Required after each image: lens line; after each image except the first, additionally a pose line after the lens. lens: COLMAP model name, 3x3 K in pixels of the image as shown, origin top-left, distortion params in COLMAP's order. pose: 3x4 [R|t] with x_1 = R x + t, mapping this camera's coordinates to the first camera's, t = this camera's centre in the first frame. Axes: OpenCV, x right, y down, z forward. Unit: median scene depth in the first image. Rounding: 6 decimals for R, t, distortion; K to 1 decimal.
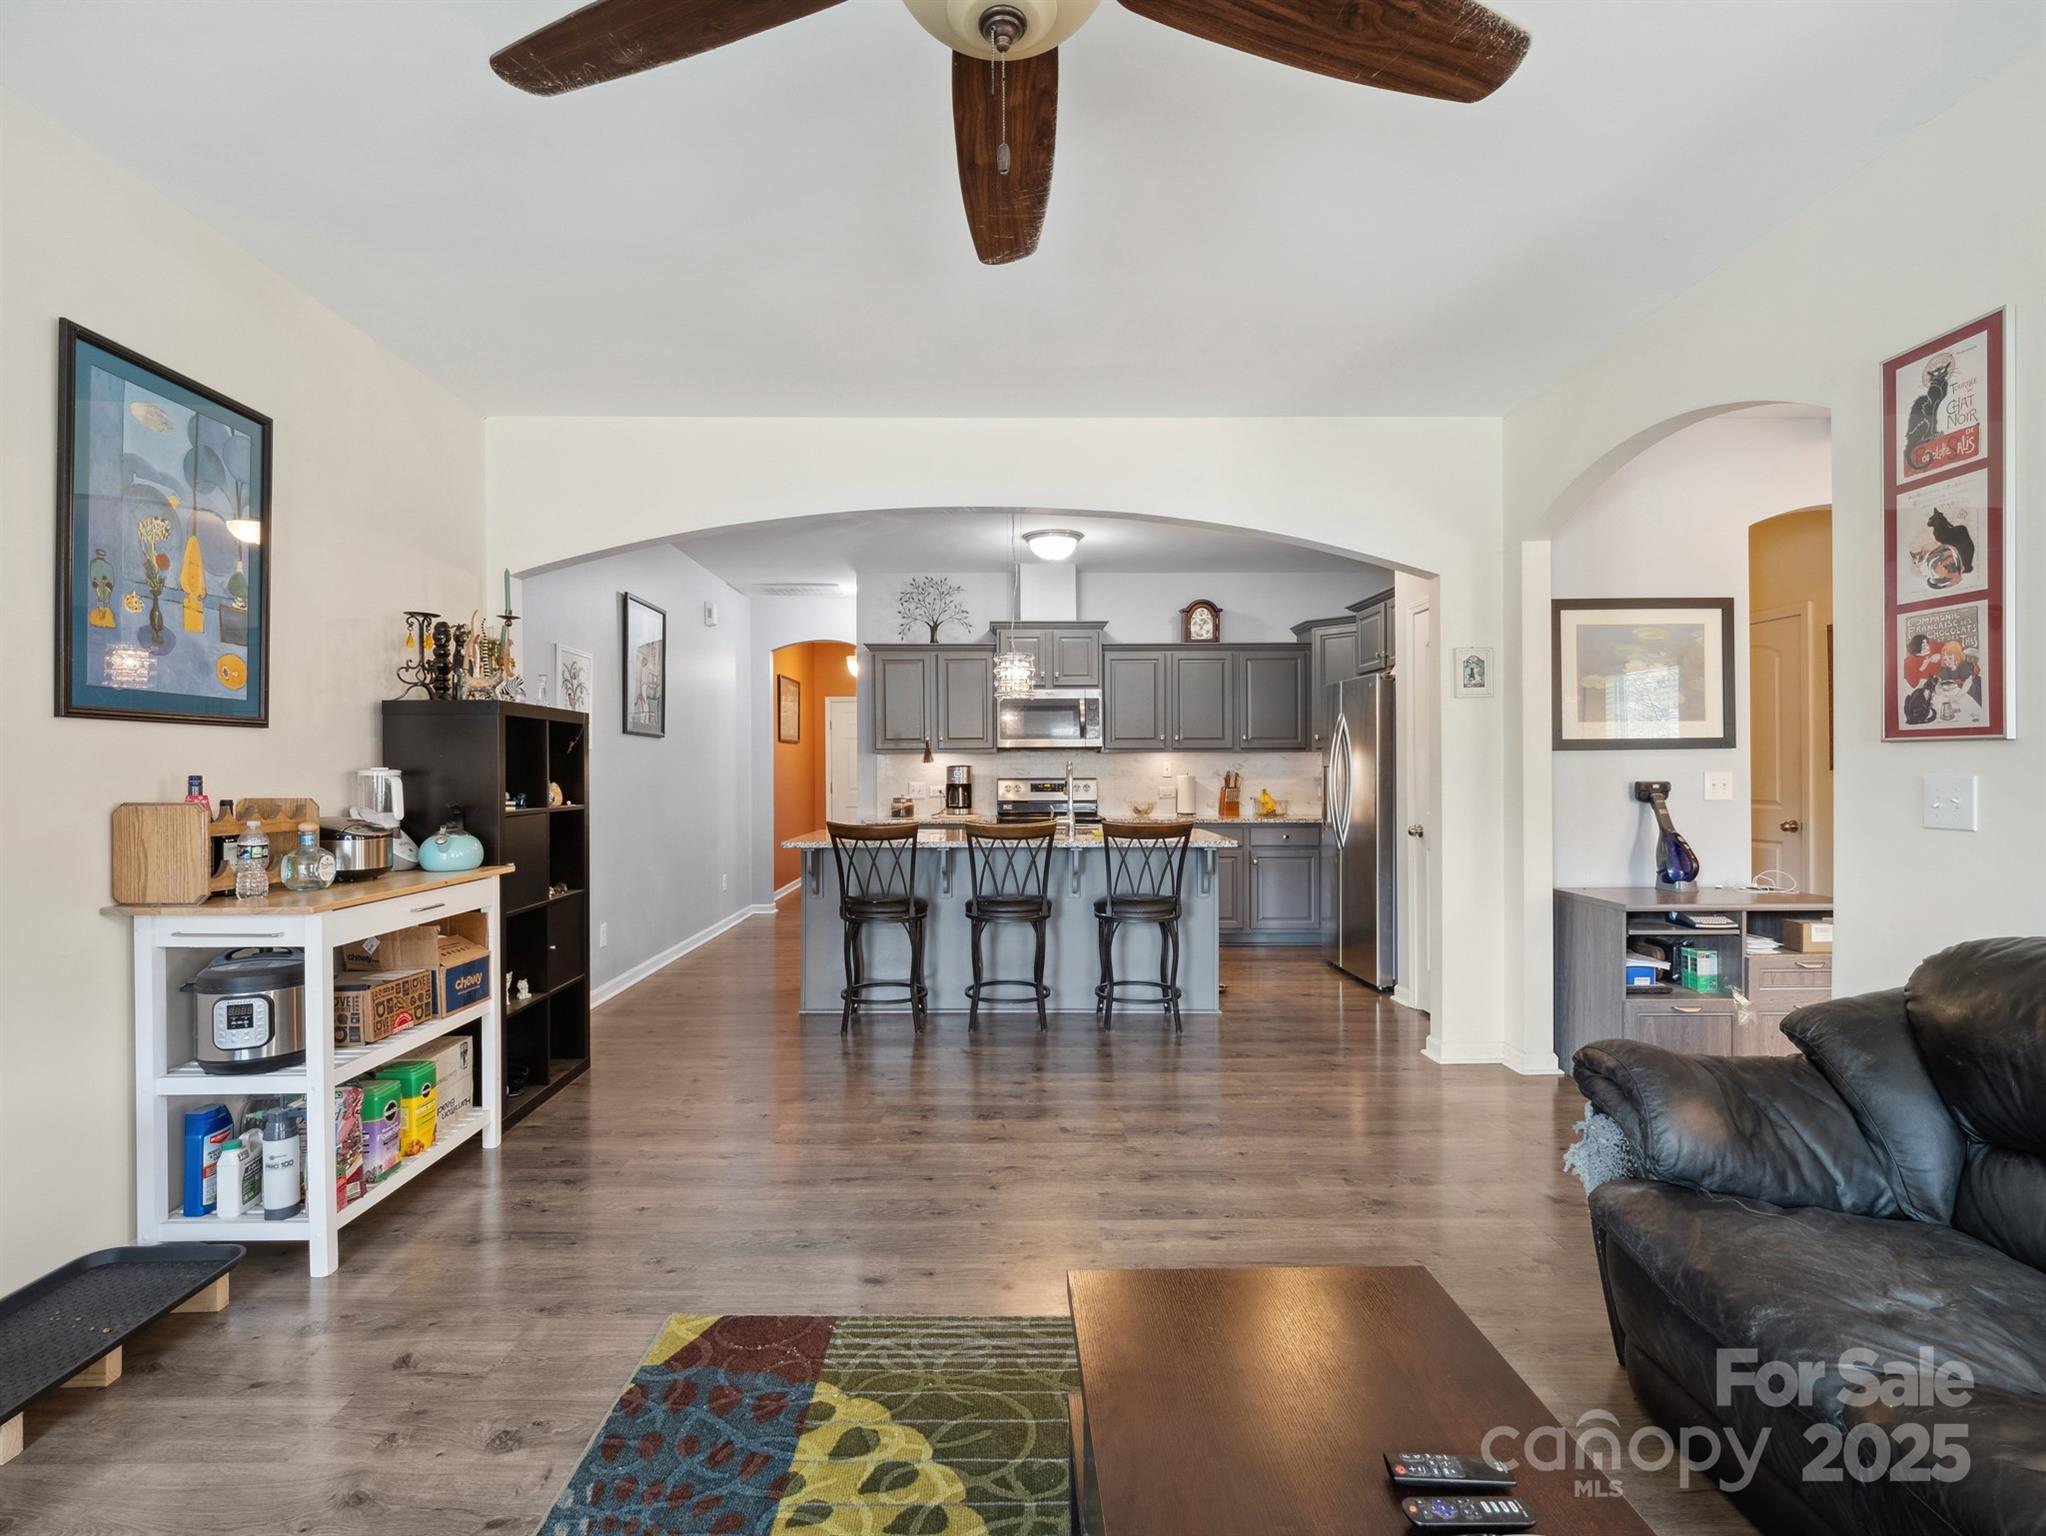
lens RADIAL K [[990.2, 0, 1016.5], [0, 990.2, 761.6], [0, 0, 1]] dist [-0.005673, -0.001904]
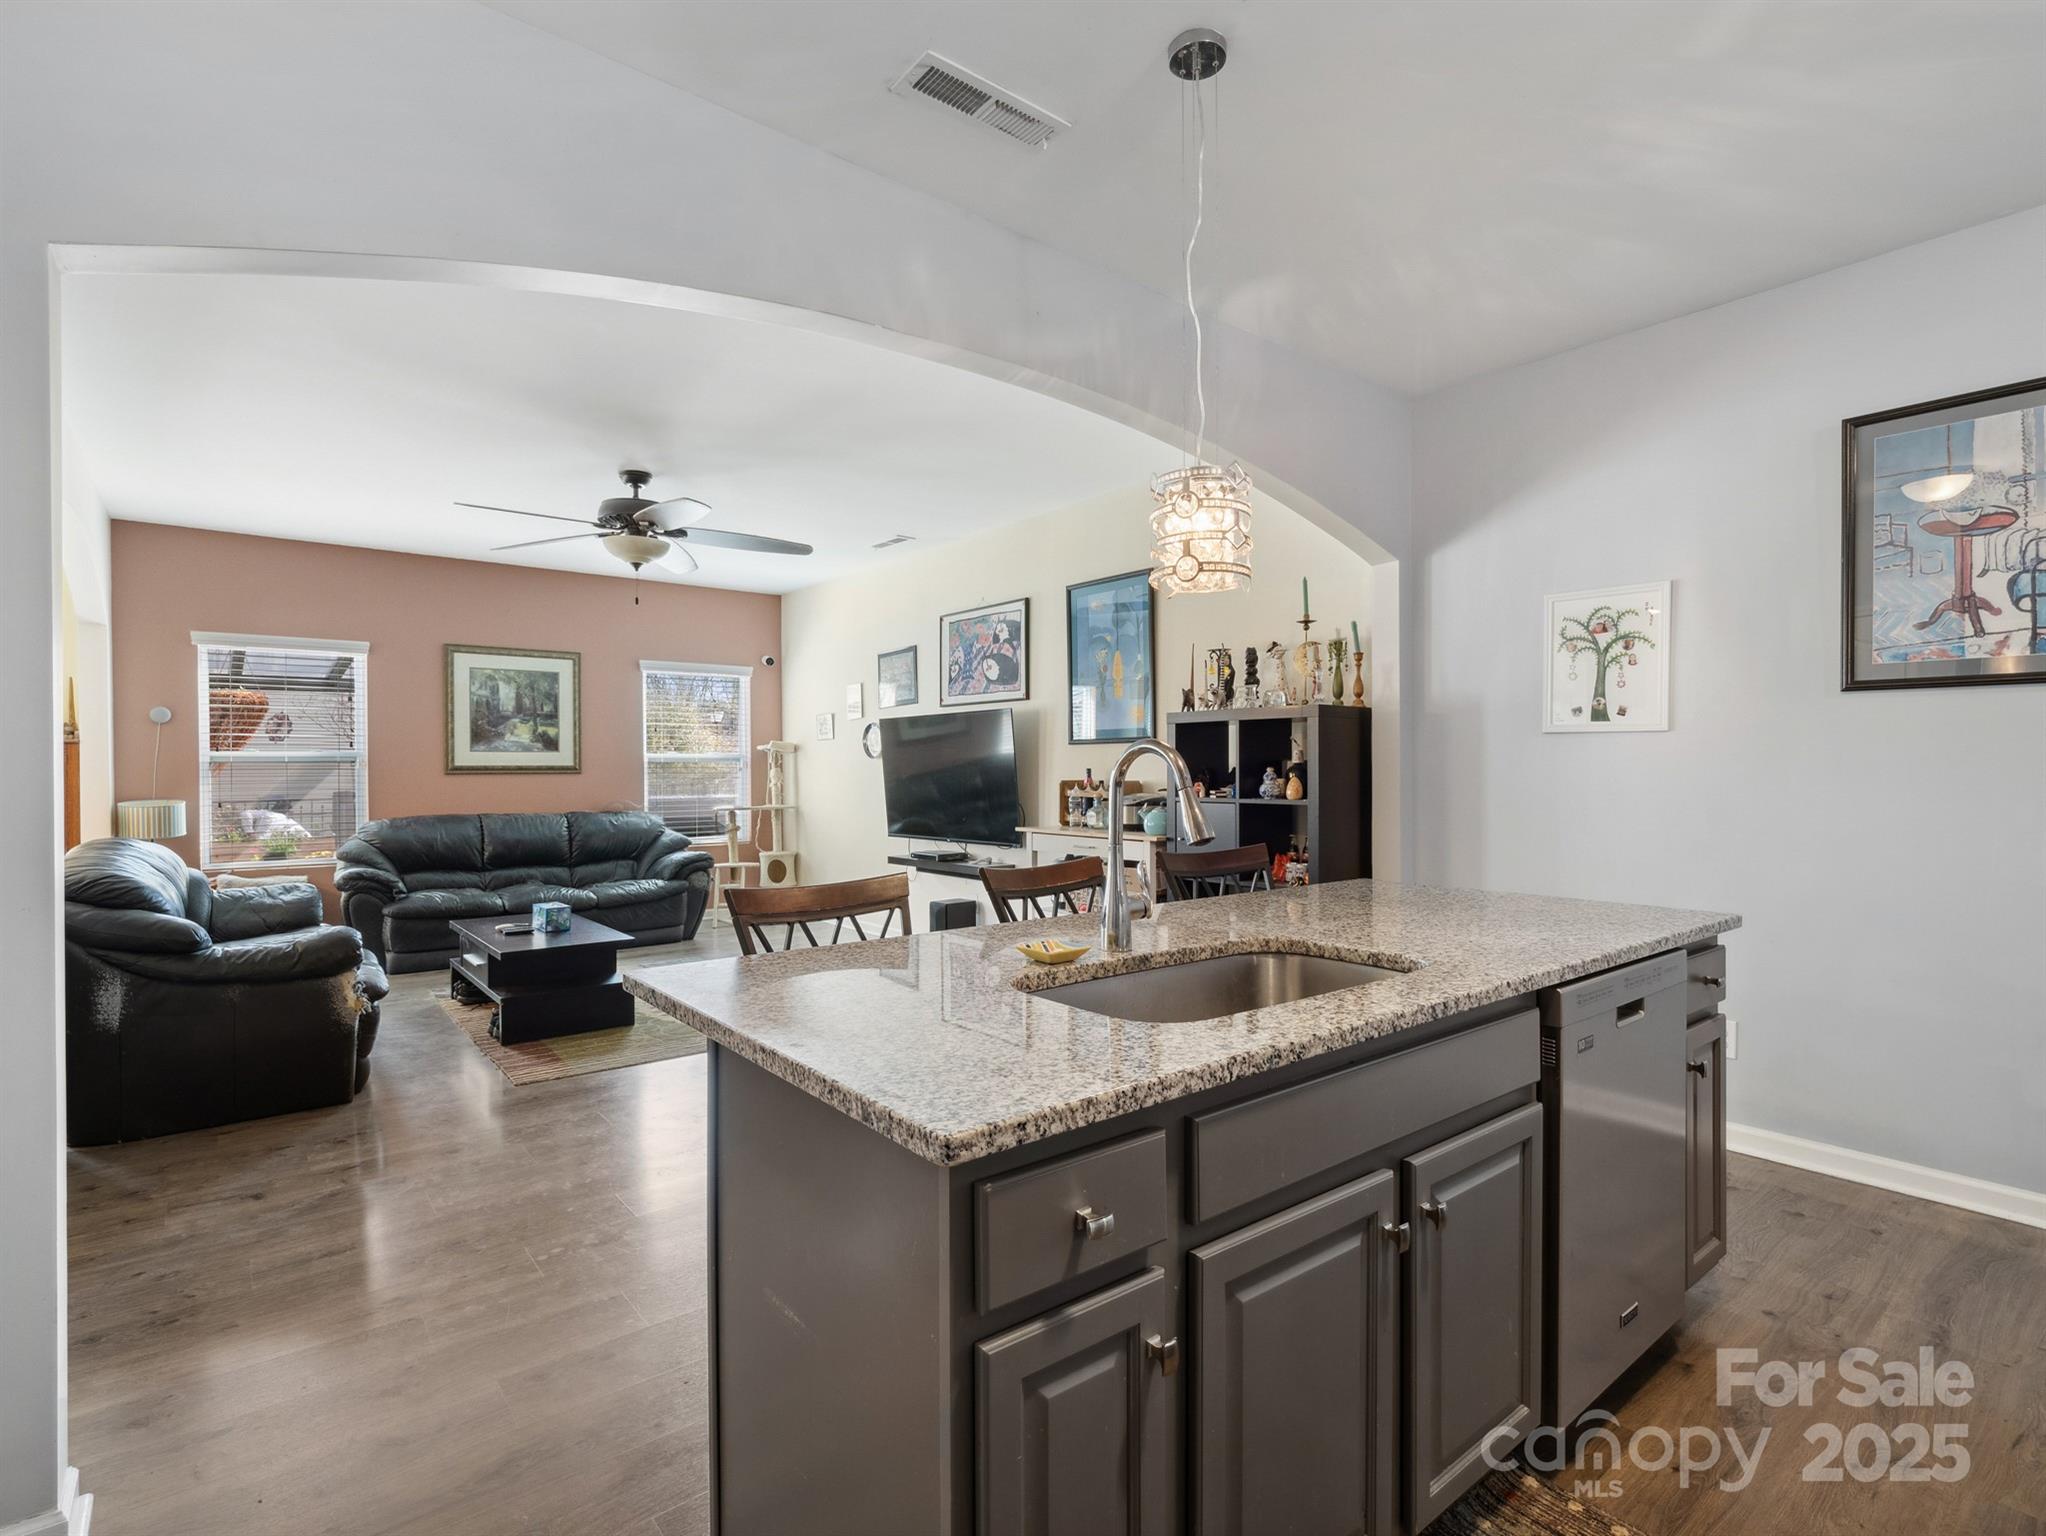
lens RADIAL K [[990.2, 0, 996.2], [0, 990.2, 779.6], [0, 0, 1]] dist [-0.005673, -0.001904]
pose [[-0.793814, 0.013492, -0.608011, 0.324589], [0.011445, 0.999908, 0.007245, 0.011101], [0.608052, -0.001208, -0.793896, 1.320493]]
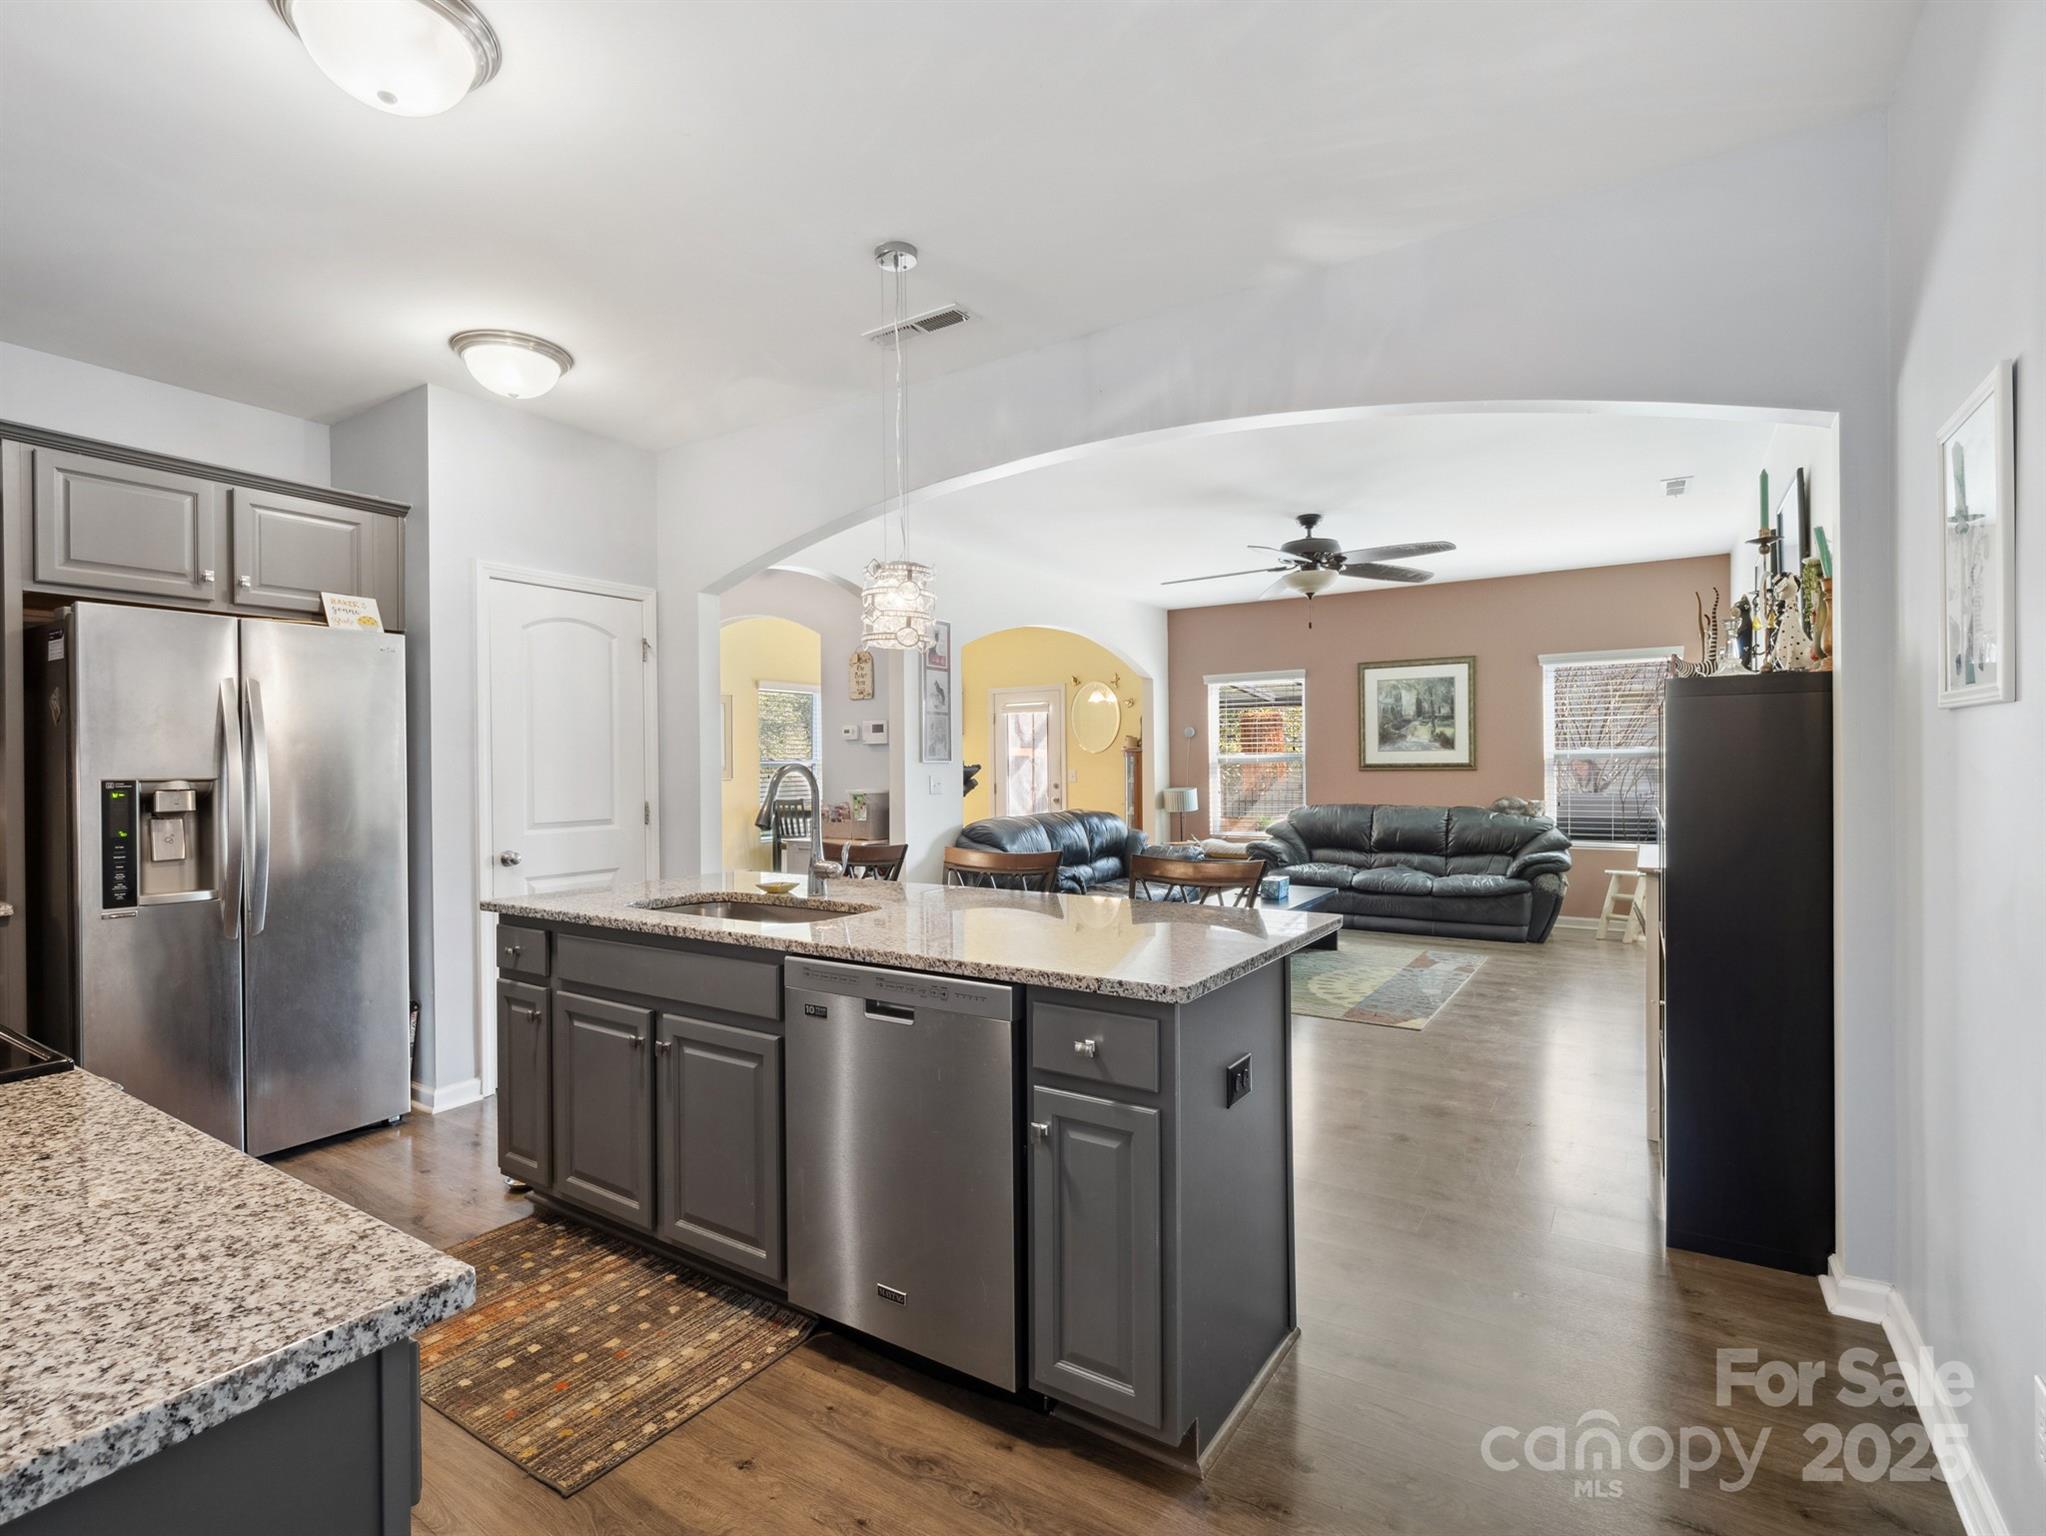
lens RADIAL K [[990.2, 0, 1006.1], [0, 990.2, 766.5], [0, 0, 1]] dist [-0.005673, -0.001904]
pose [[-0.825597, 0.010731, 0.564159, -0.374129], [0.007426, 0.999939, -0.008152, 0.007019], [-0.564212, -0.002541, -0.825626, 1.478369]]
